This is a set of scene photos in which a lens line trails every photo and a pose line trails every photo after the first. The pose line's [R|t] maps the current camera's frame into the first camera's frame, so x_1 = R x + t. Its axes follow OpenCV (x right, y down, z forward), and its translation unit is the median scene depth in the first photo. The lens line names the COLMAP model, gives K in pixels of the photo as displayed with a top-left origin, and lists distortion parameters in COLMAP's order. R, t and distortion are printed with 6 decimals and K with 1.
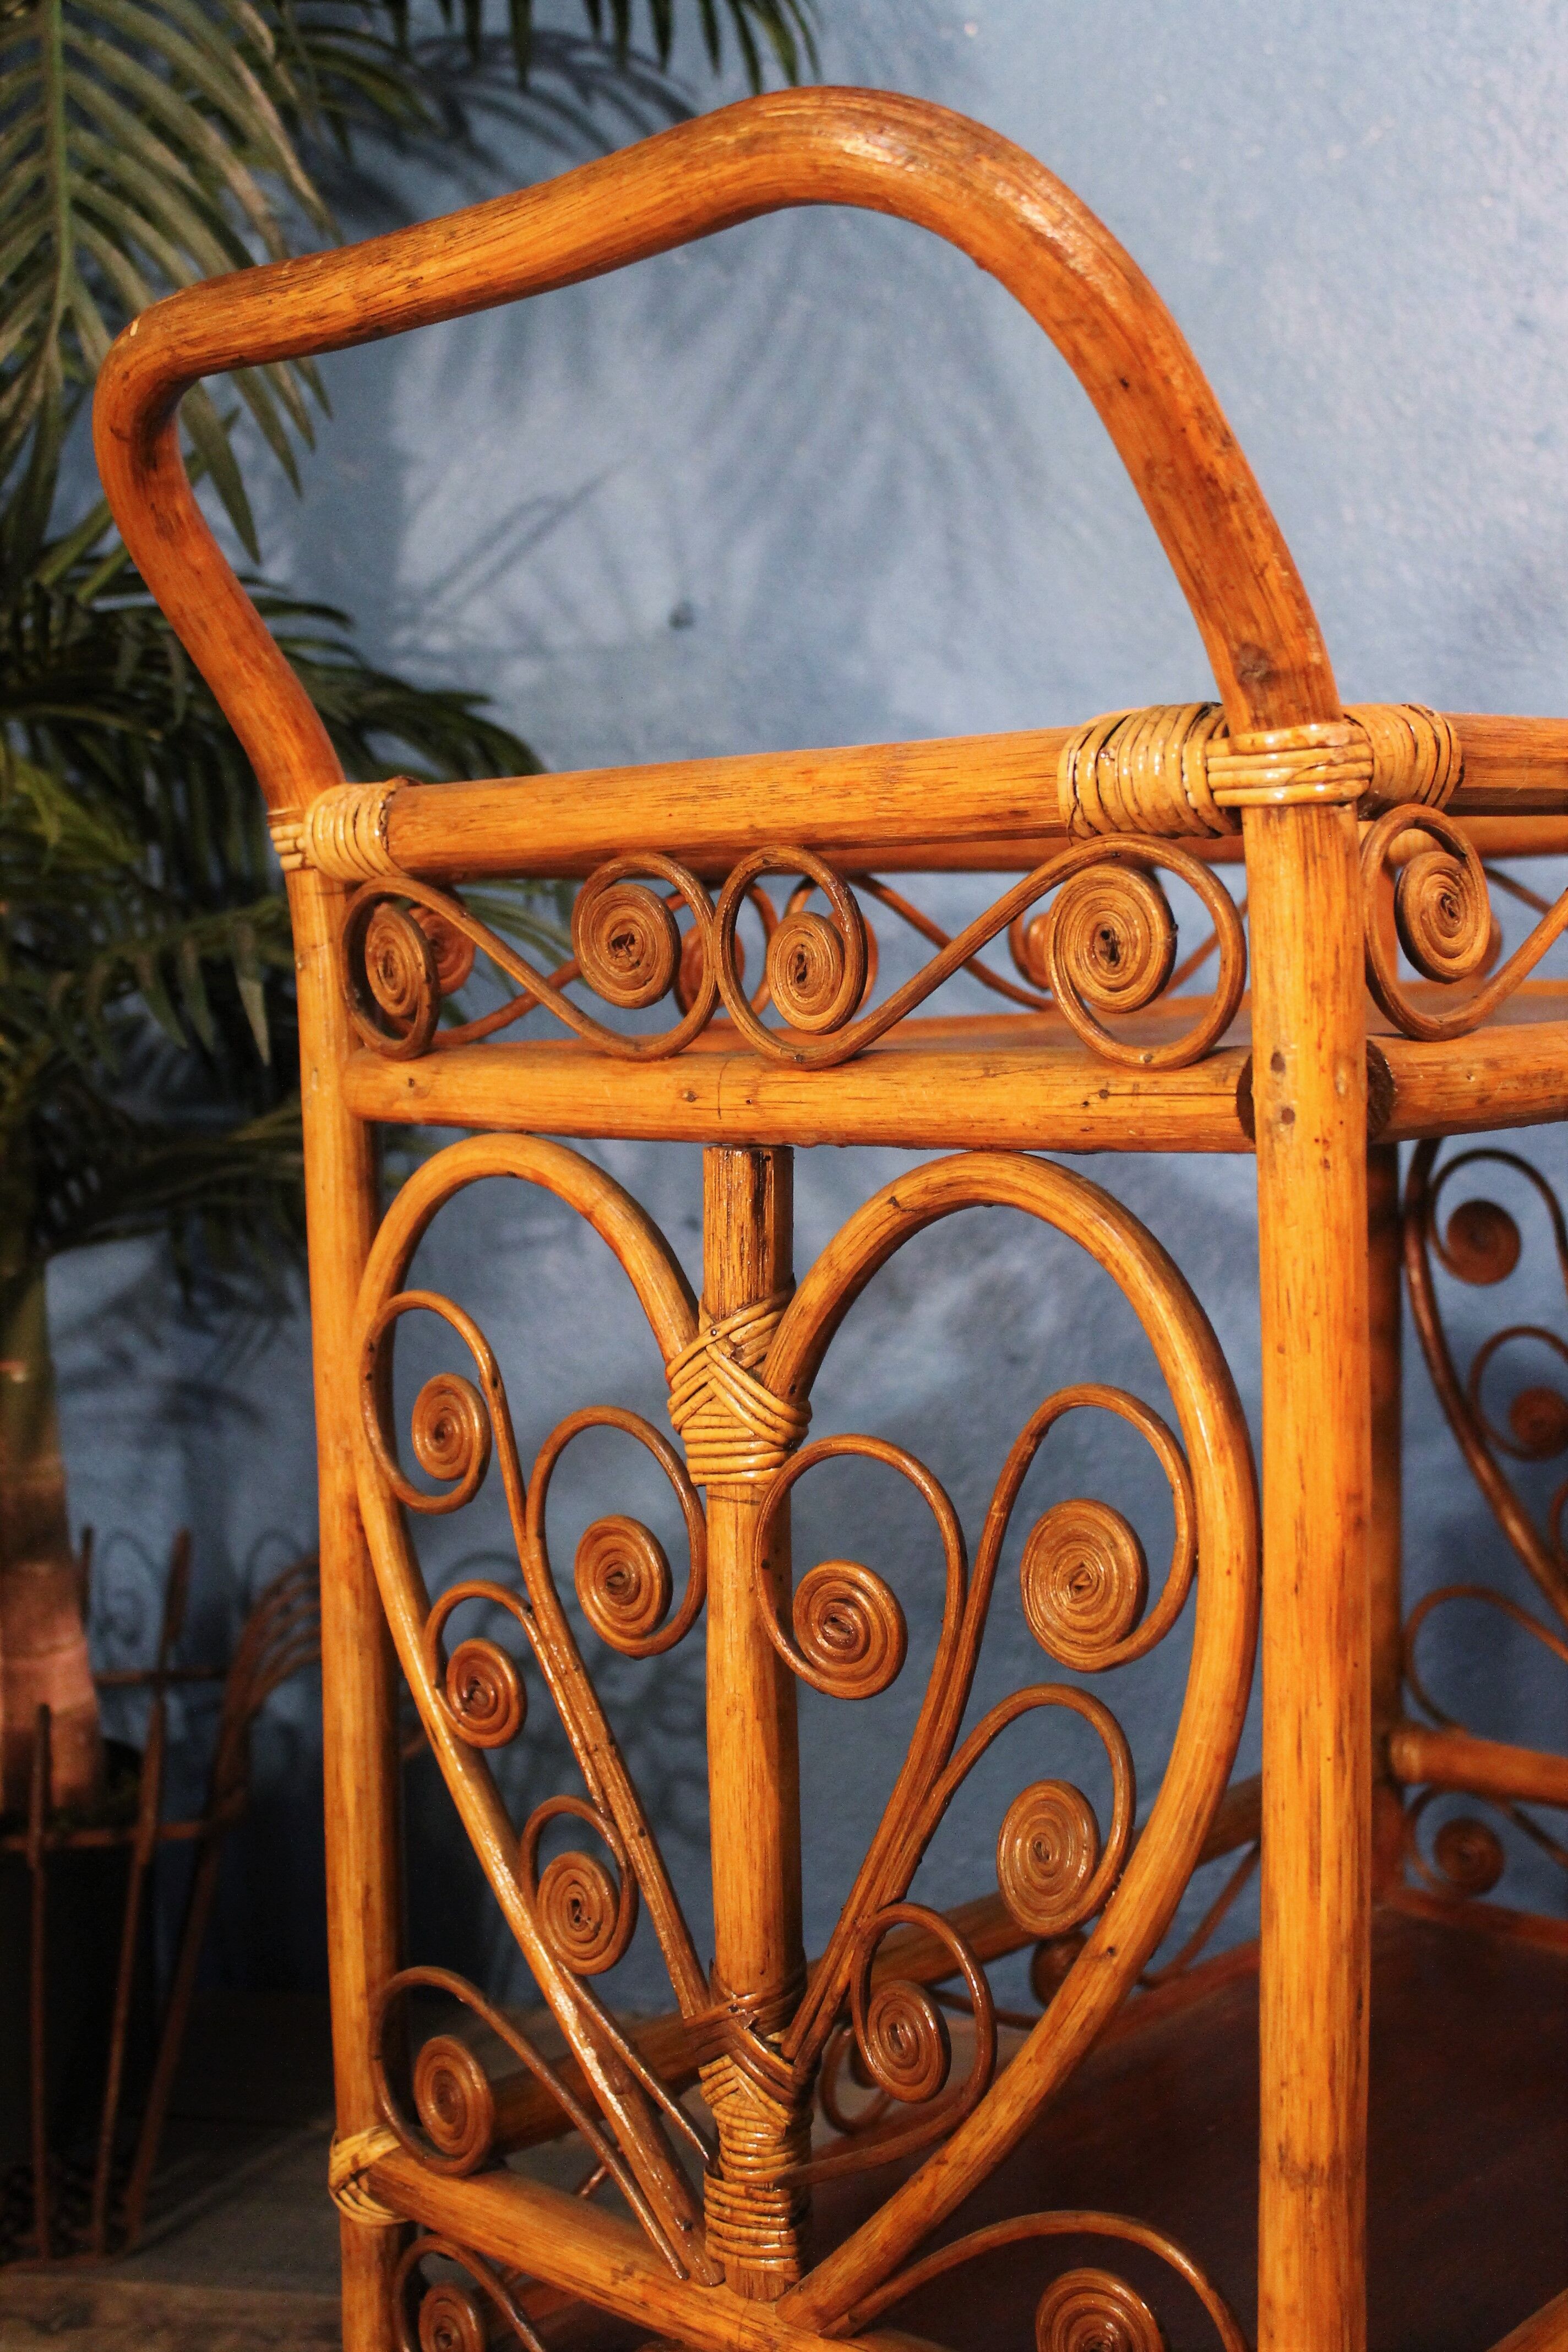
lens RADIAL K [[3129.6, 0, 985.3], [0, 3129.6, 1265.1], [0, 0, 1]] dist [-0.058233, 0.000000]
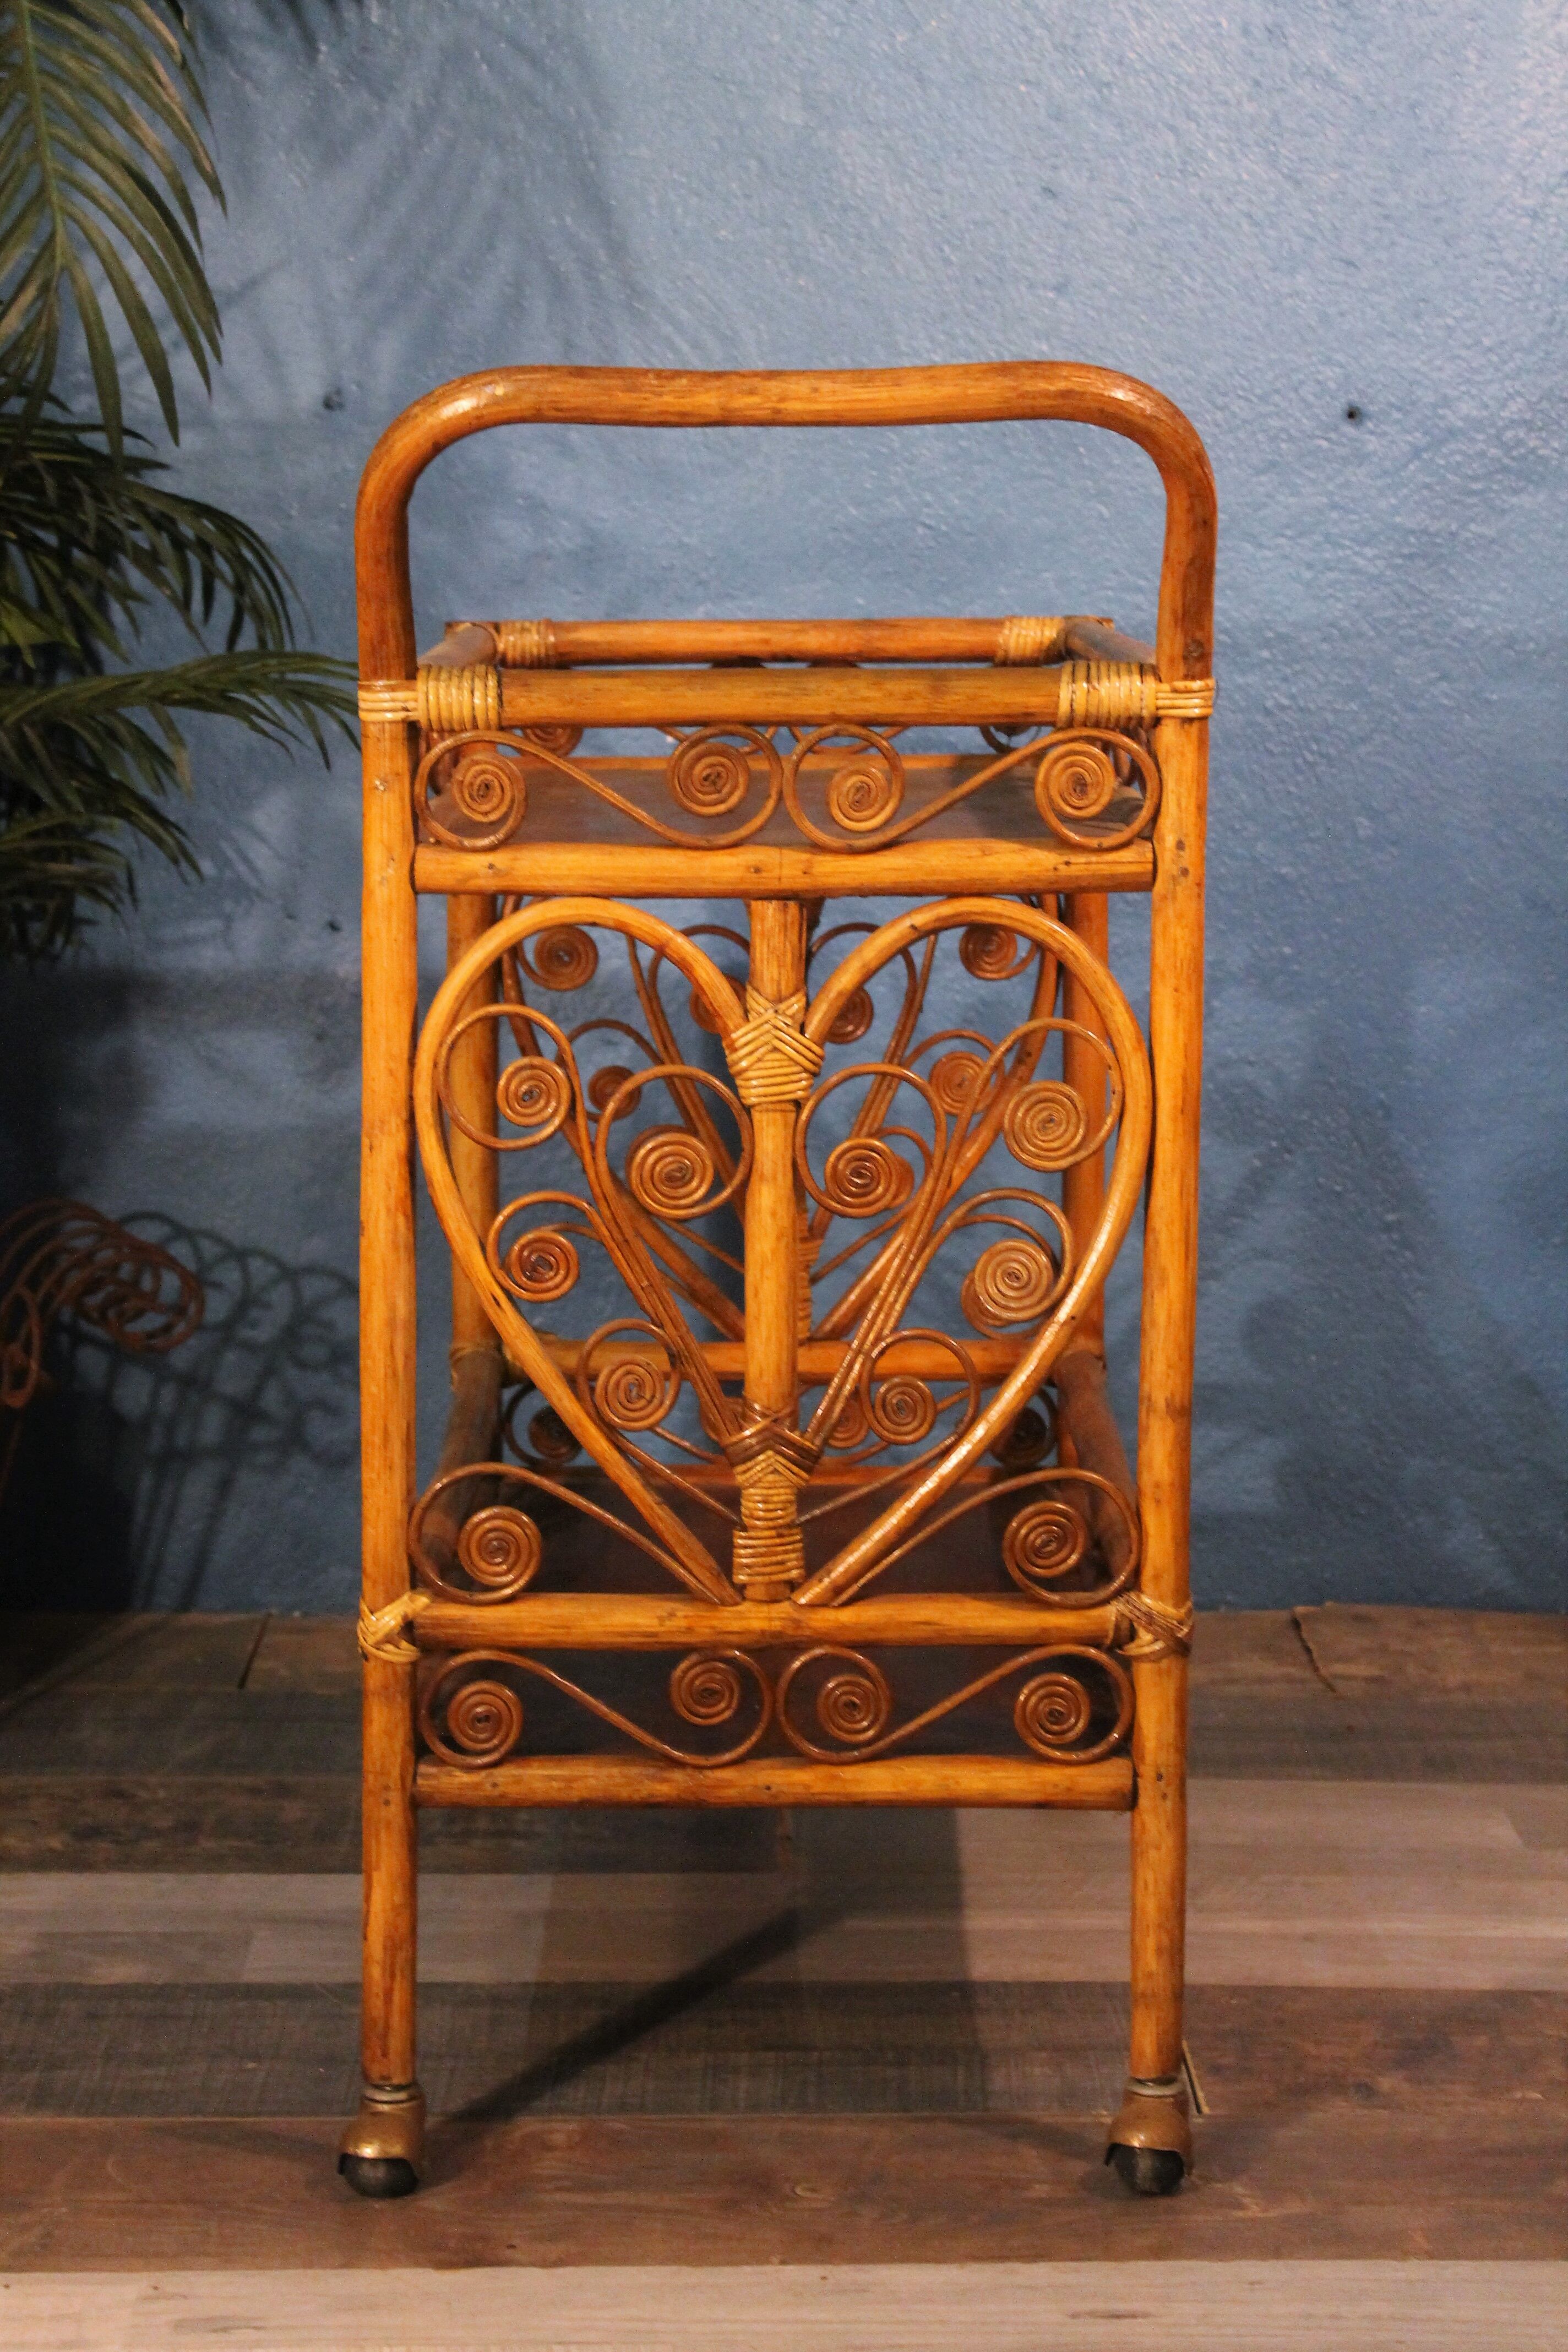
lens RADIAL K [[4977.4, 0, 748.3], [0, 4977.4, 1177.5], [0, 0, 1]] dist [0.130467, 0.000000]
pose [[0.965766, -0.005213, 0.259362, -0.445969], [-0.006818, 0.998943, 0.045466, -0.005530], [-0.259325, -0.045678, 0.964709, -0.868663]]
